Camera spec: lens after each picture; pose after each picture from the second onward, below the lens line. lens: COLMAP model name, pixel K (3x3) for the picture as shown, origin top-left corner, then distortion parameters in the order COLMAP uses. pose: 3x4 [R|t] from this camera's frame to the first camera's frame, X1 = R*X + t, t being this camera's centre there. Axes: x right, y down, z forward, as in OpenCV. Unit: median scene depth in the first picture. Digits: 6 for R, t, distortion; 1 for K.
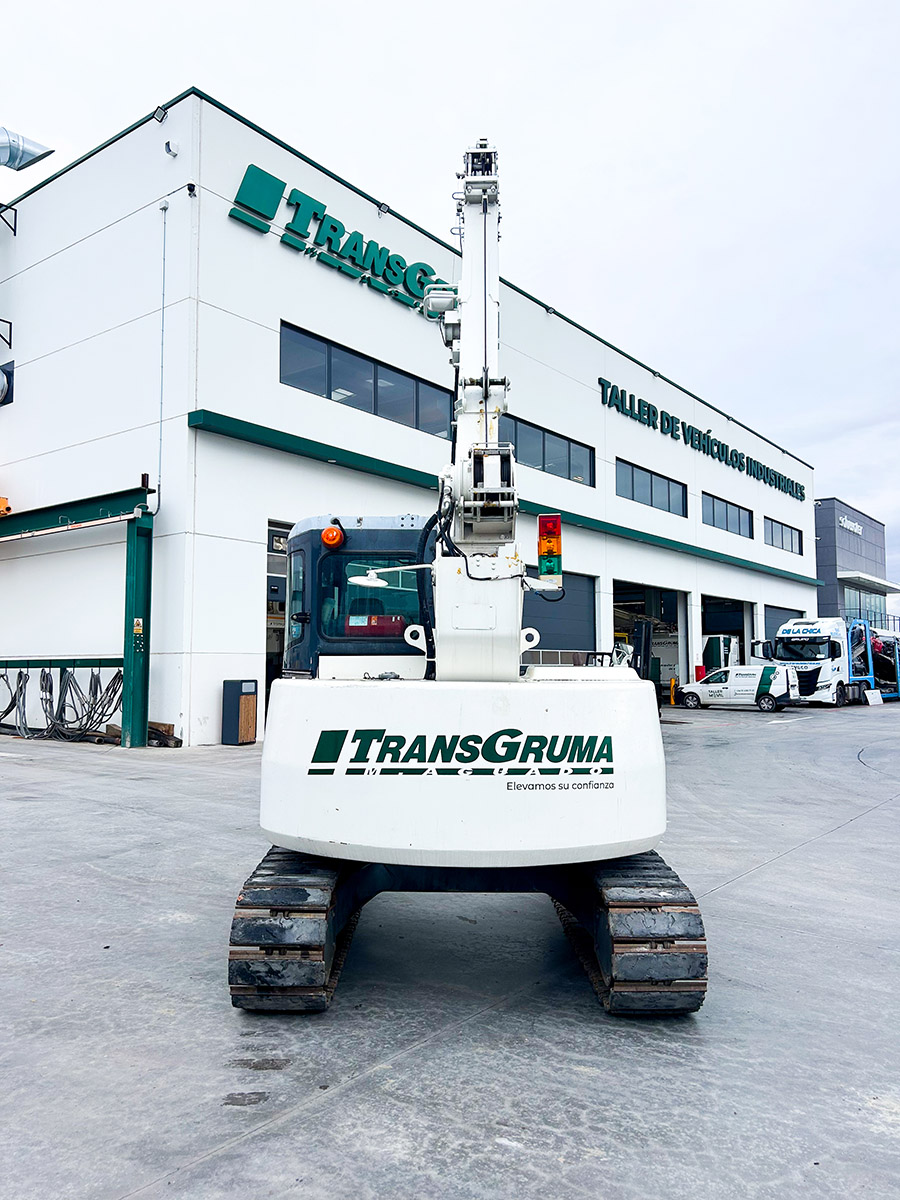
lens RADIAL K [[893.0, 0, 450.0], [0, 893.0, 600.0], [0, 0, 1]] dist [0.058301, -0.067091]
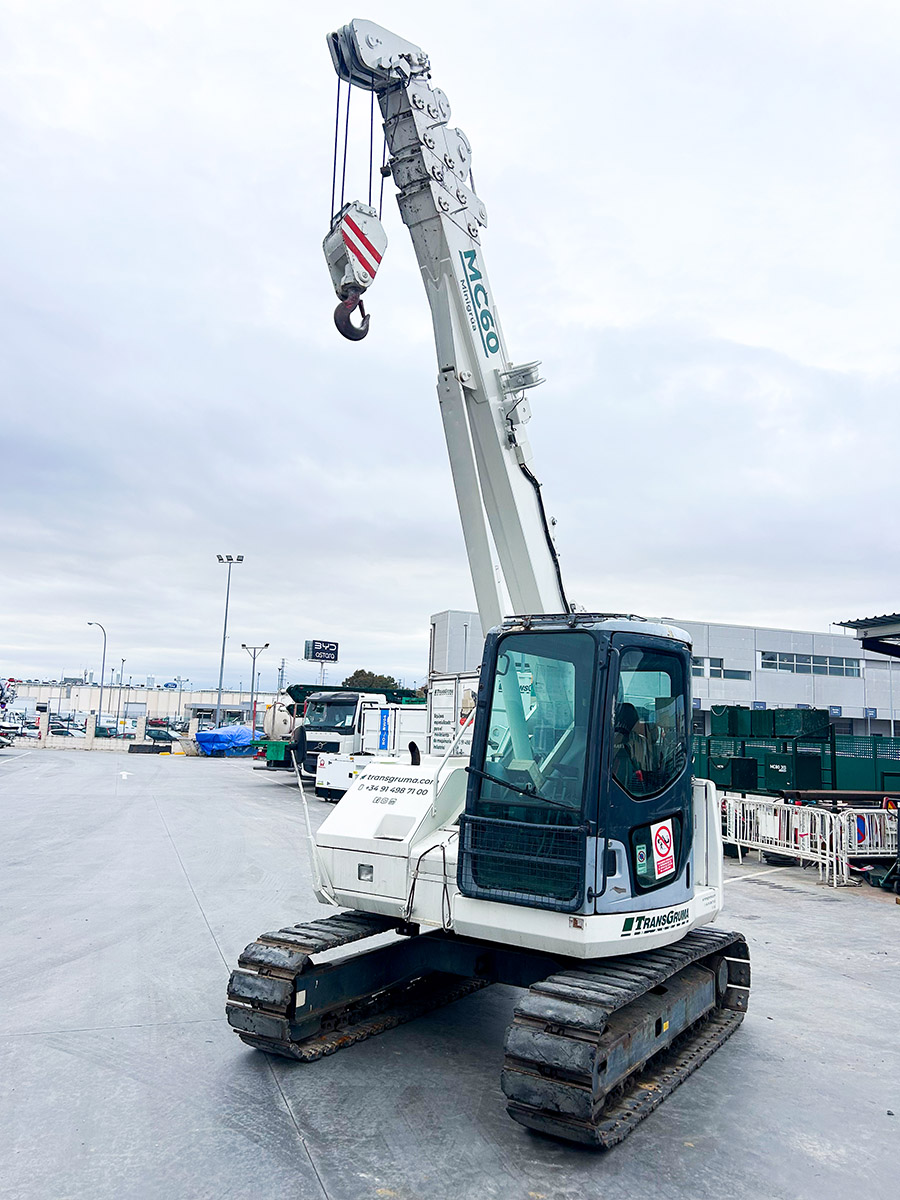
lens RADIAL K [[886.3, 0, 452.0], [0, 886.3, 606.2], [0, 0, 1]] dist [0.060330, -0.071982]
pose [[-0.841308, 0.040881, 0.539007, -0.626820], [-0.078819, 0.977202, -0.197141, 0.138265], [-0.534778, -0.208341, -0.818906, 2.496249]]
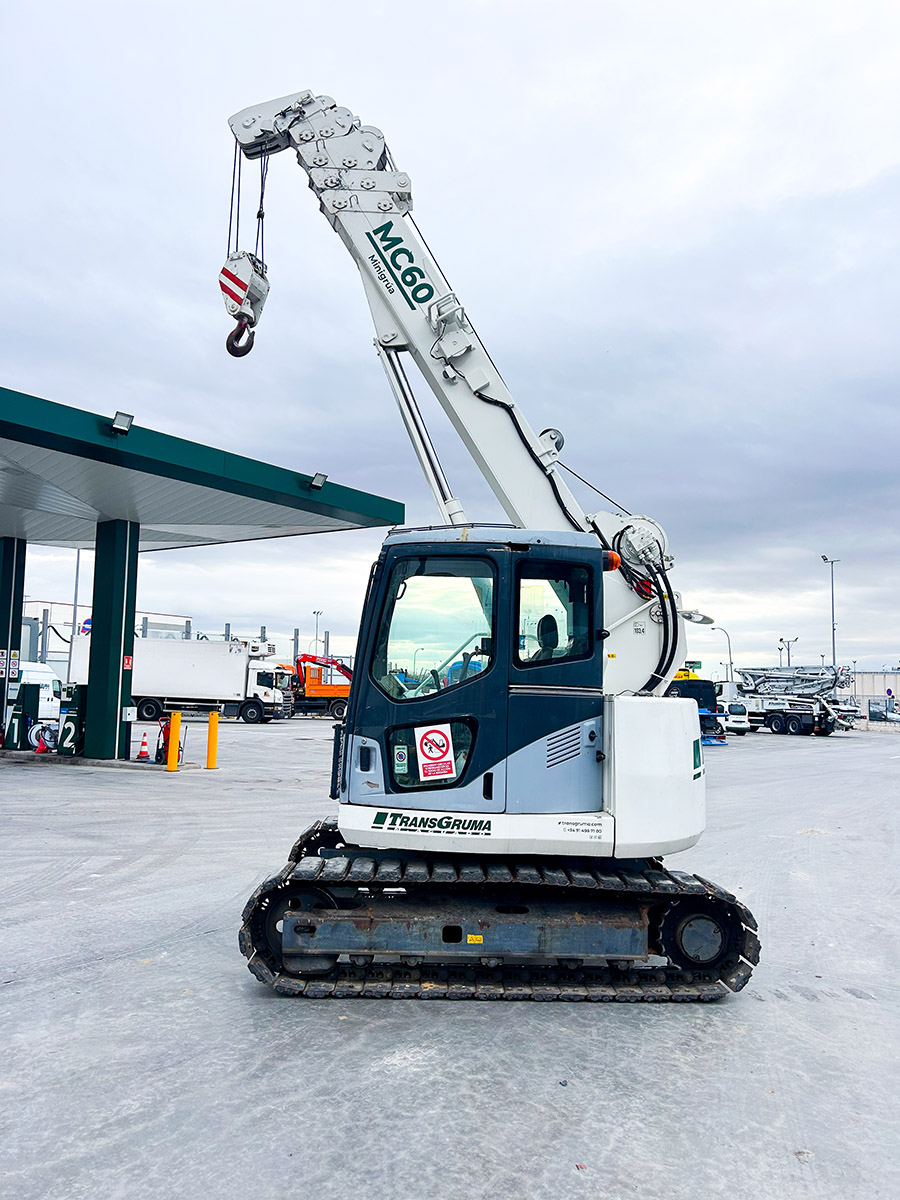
lens RADIAL K [[893.0, 0, 450.0], [0, 893.0, 600.0], [0, 0, 1]] dist [0.058301, -0.067091]
pose [[-0.032337, 0.098898, 0.994572, -1.360827], [-0.097841, 0.990000, -0.101625, 0.117163], [-0.994677, -0.100597, -0.022337, 1.402629]]
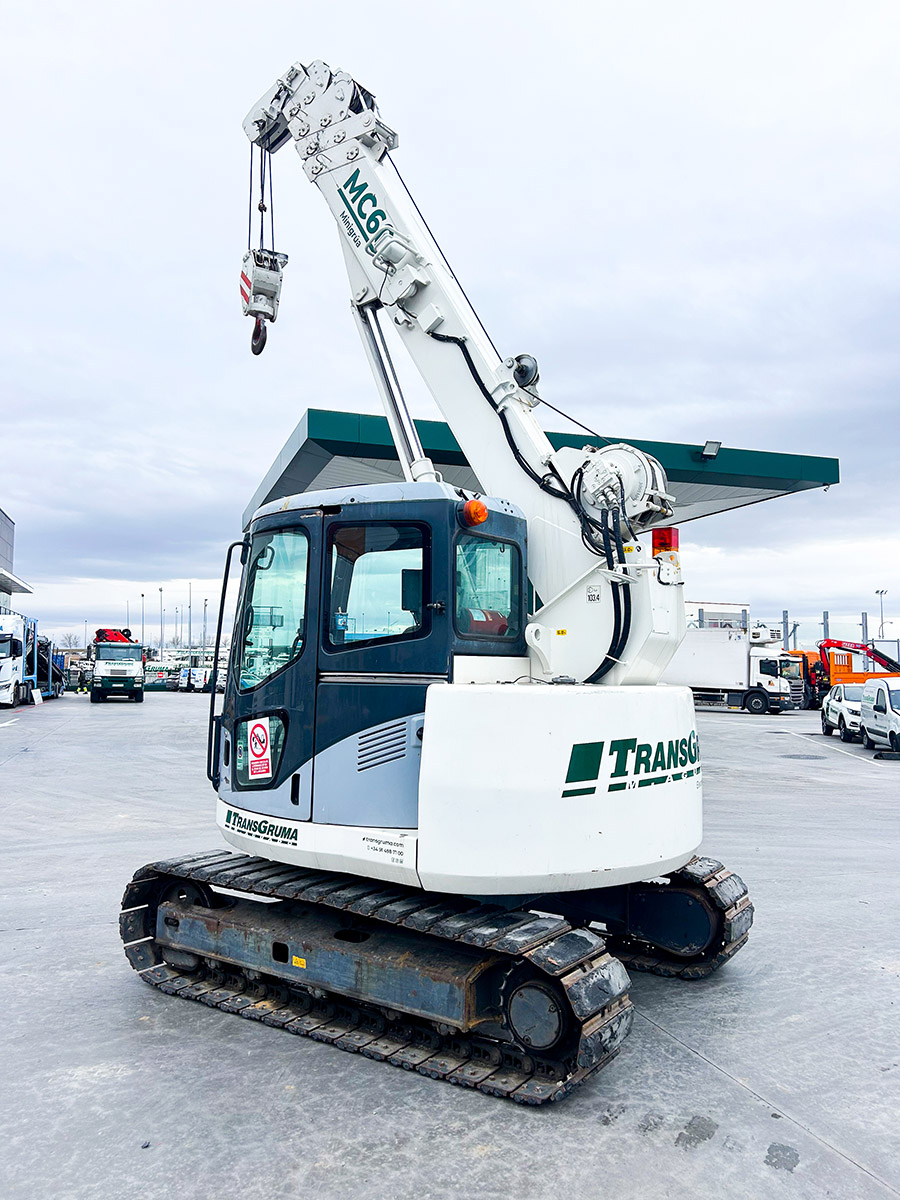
lens RADIAL K [[886.3, 0, 452.0], [0, 886.3, 606.2], [0, 0, 1]] dist [0.060330, -0.071982]
pose [[0.560383, 0.063817, 0.825771, -0.948503], [-0.070009, 0.997109, -0.029550, 0.048690], [-0.825269, -0.041252, 0.563231, 0.642286]]
